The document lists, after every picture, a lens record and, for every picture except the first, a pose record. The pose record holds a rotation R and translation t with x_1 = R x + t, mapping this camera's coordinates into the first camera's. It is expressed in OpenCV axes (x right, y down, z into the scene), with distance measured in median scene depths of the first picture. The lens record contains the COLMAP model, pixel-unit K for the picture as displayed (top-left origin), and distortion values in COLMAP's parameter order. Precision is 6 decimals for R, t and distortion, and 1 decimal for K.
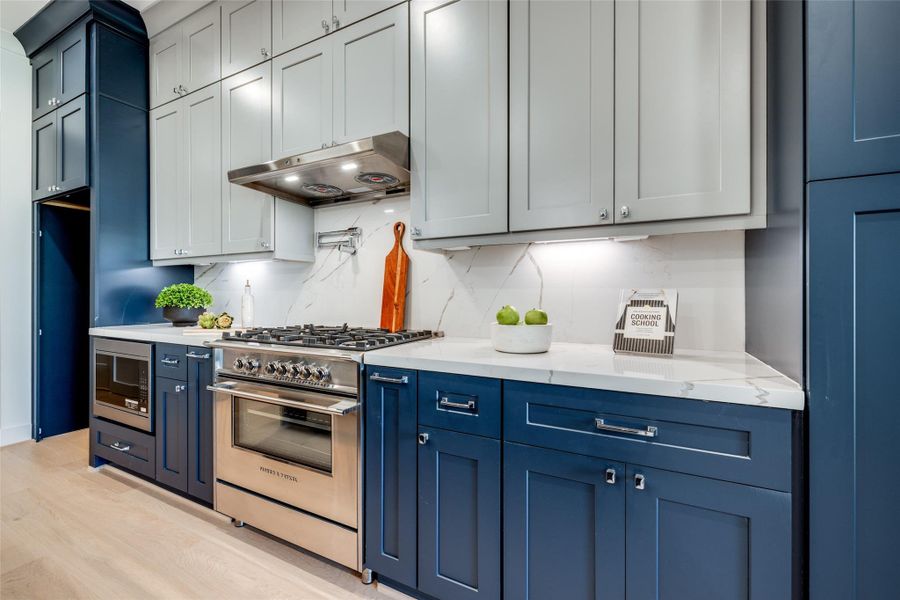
lens RADIAL K [[372.6, 0, 451.8], [0, 372.6, 305.9], [0, 0, 1]] dist [-0.000534, 0.000051]
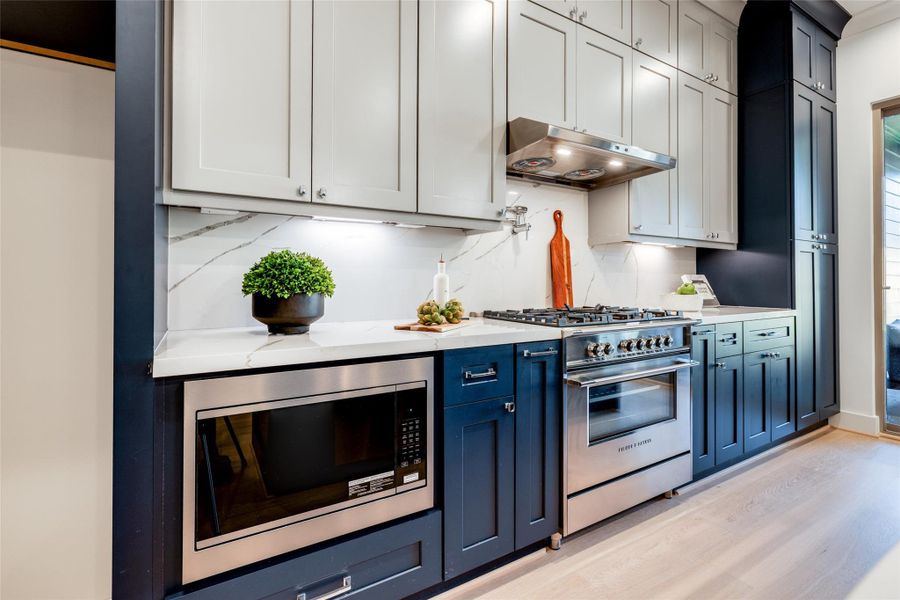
lens RADIAL K [[372.6, 0, 433.3], [0, 372.6, 275.7], [0, 0, 1]] dist [-0.000534, 0.000051]
pose [[0.578114, 0.003579, 0.815948, -1.283843], [0.004140, 0.999965, -0.007319, -0.021789], [-0.815946, 0.007609, 0.578078, 0.654594]]
